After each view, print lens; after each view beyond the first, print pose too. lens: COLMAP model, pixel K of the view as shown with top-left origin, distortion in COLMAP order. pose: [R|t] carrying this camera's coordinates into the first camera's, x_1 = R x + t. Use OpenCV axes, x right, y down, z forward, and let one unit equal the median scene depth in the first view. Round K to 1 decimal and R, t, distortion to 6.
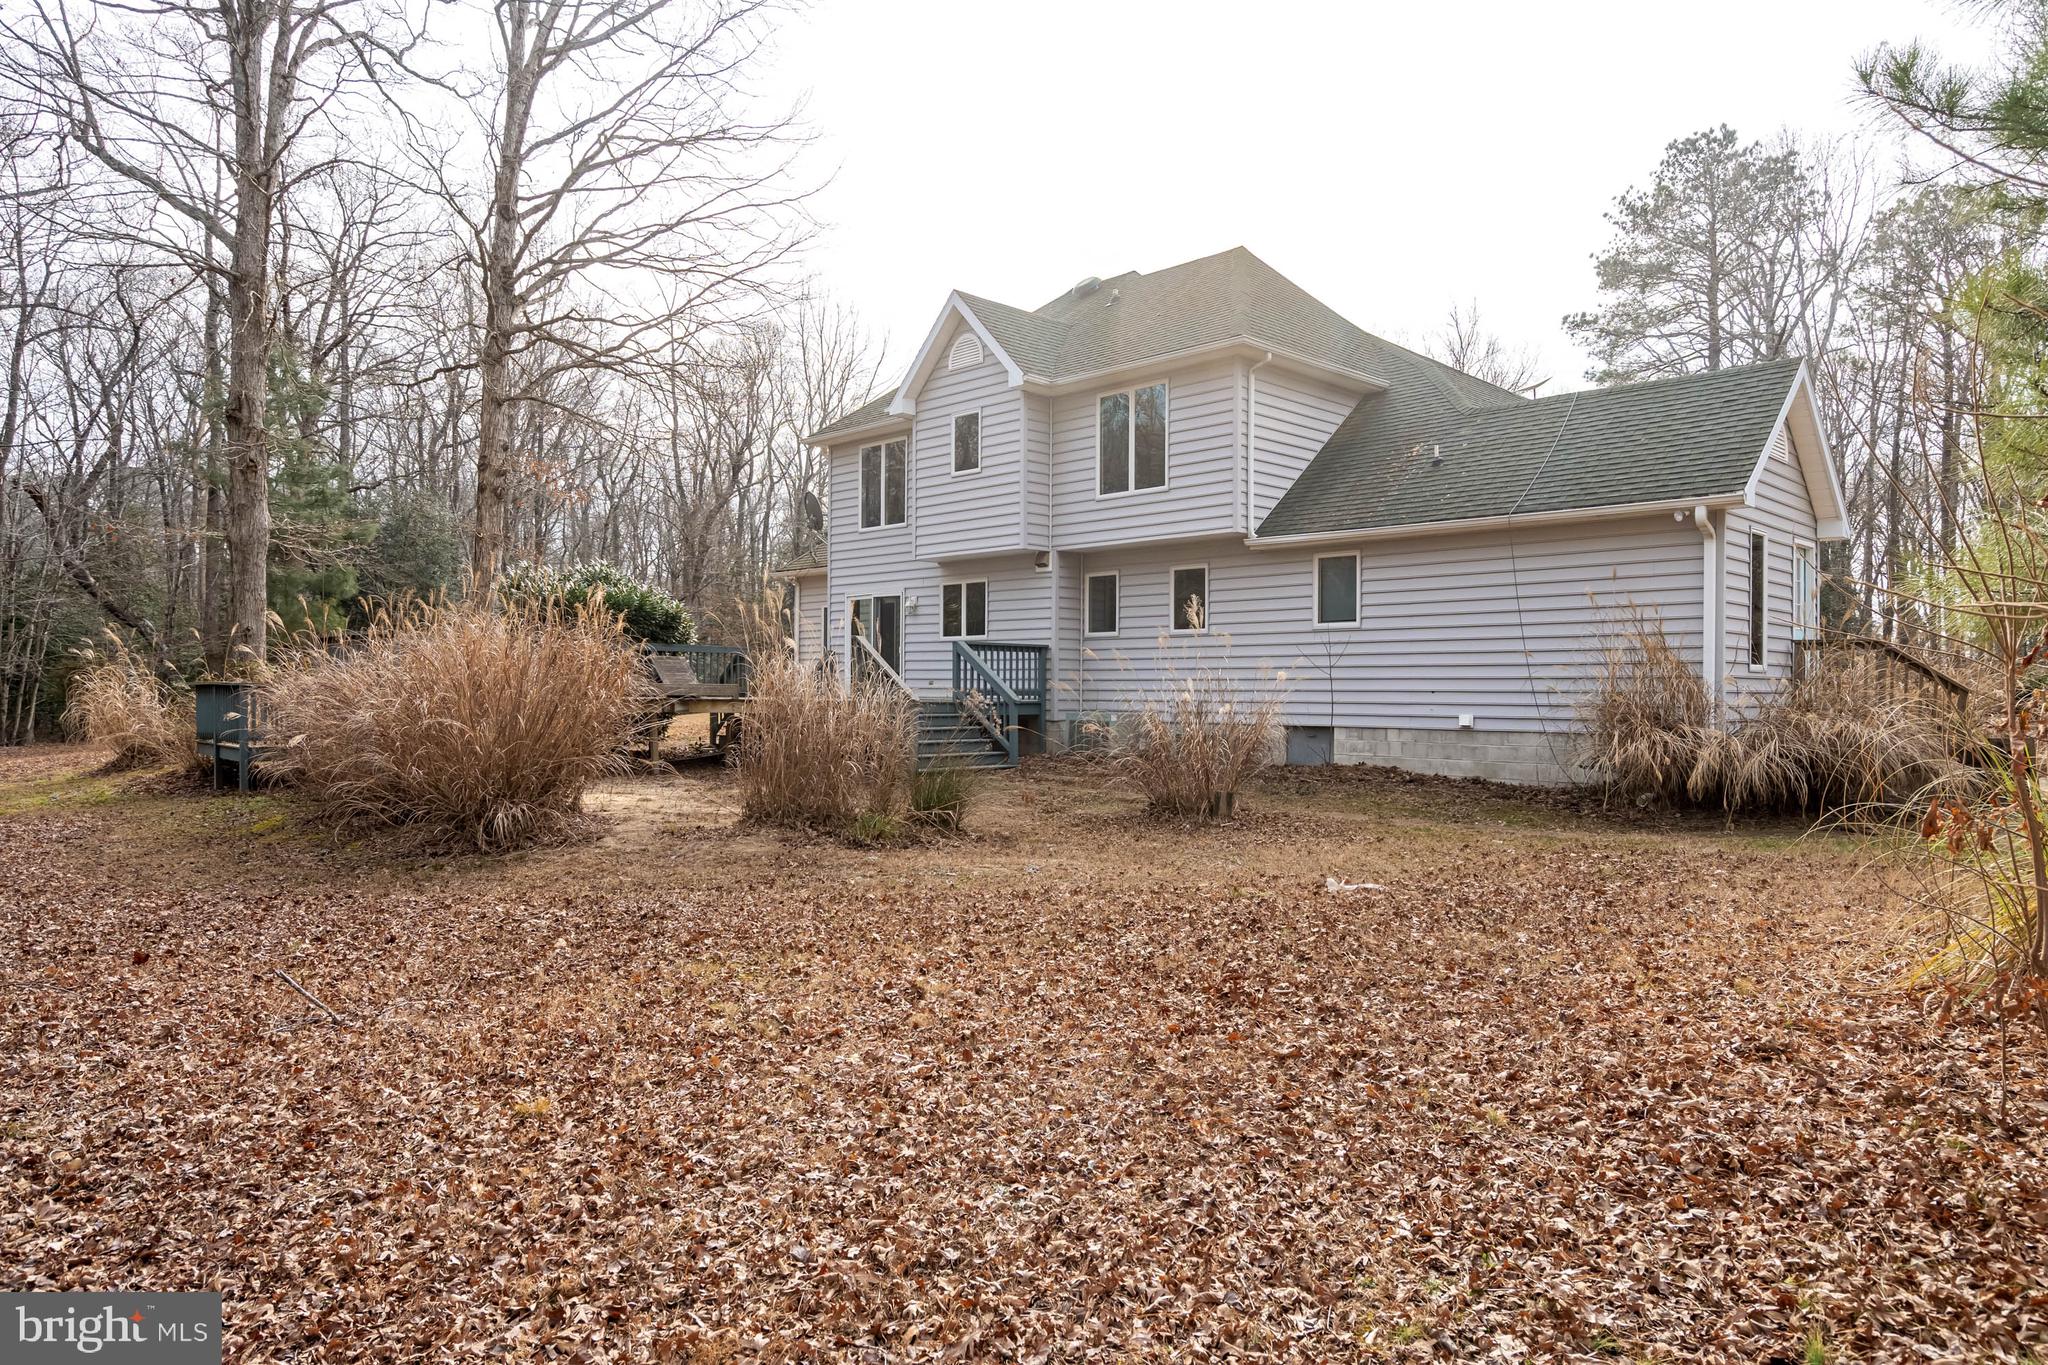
lens RADIAL K [[1106.8, 0, 1024.0], [0, 1106.8, 682.5], [0, 0, 1]] dist [0.000965, 0.000651]
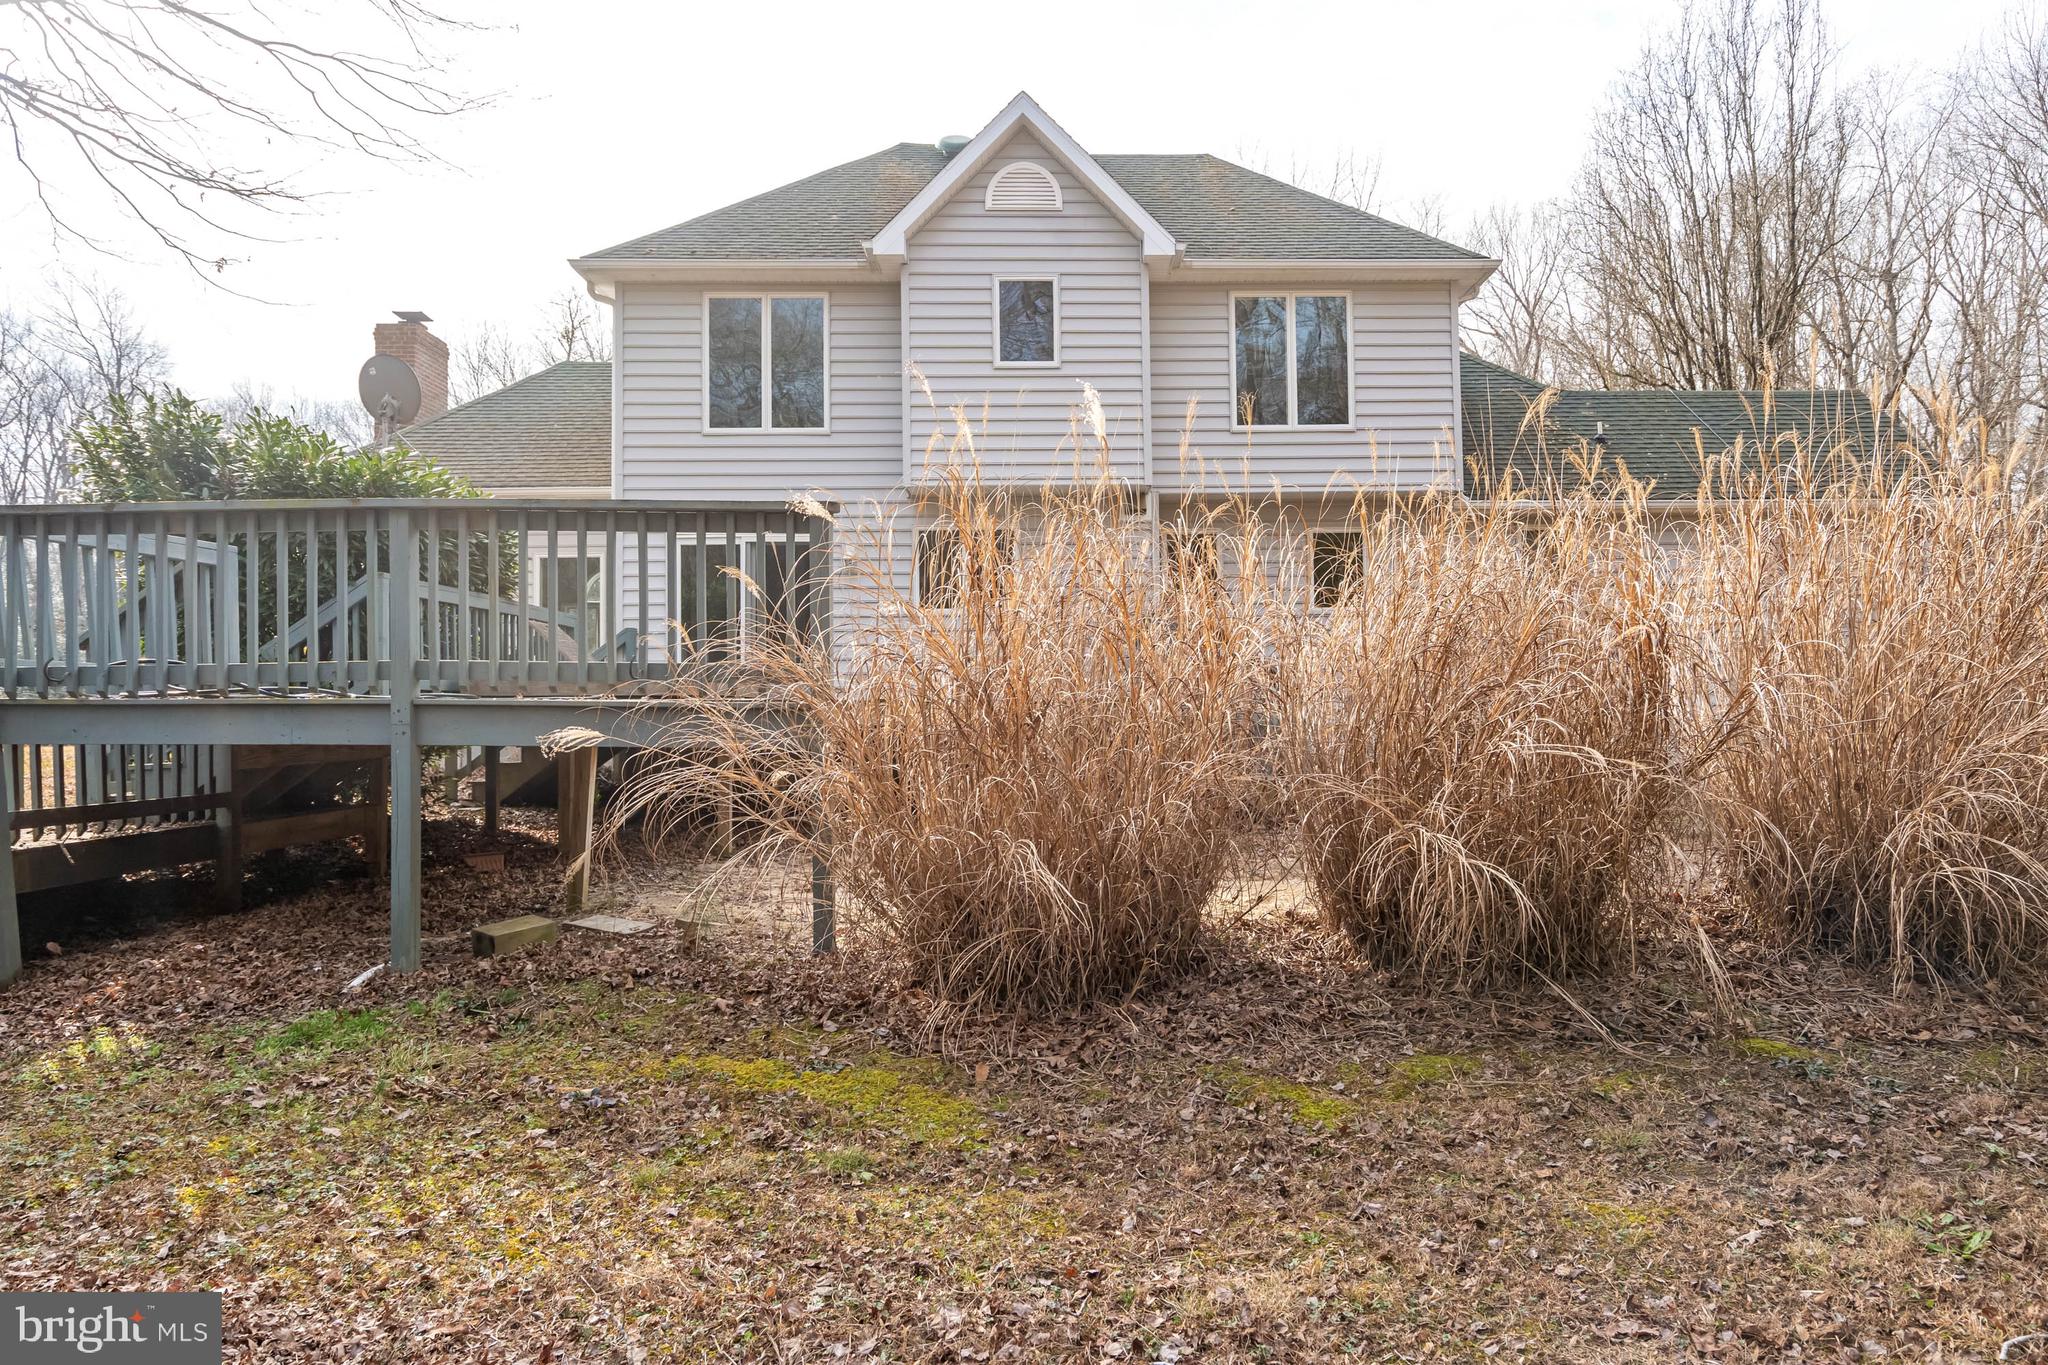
lens RADIAL K [[1106.8, 0, 1024.0], [0, 1106.8, 682.5], [0, 0, 1]] dist [0.000965, 0.000651]
pose [[0.725310, -0.012431, 0.688310, -0.461043], [0.005294, 0.999908, 0.012480, -0.001067], [-0.688402, -0.005408, 0.725309, 0.439107]]
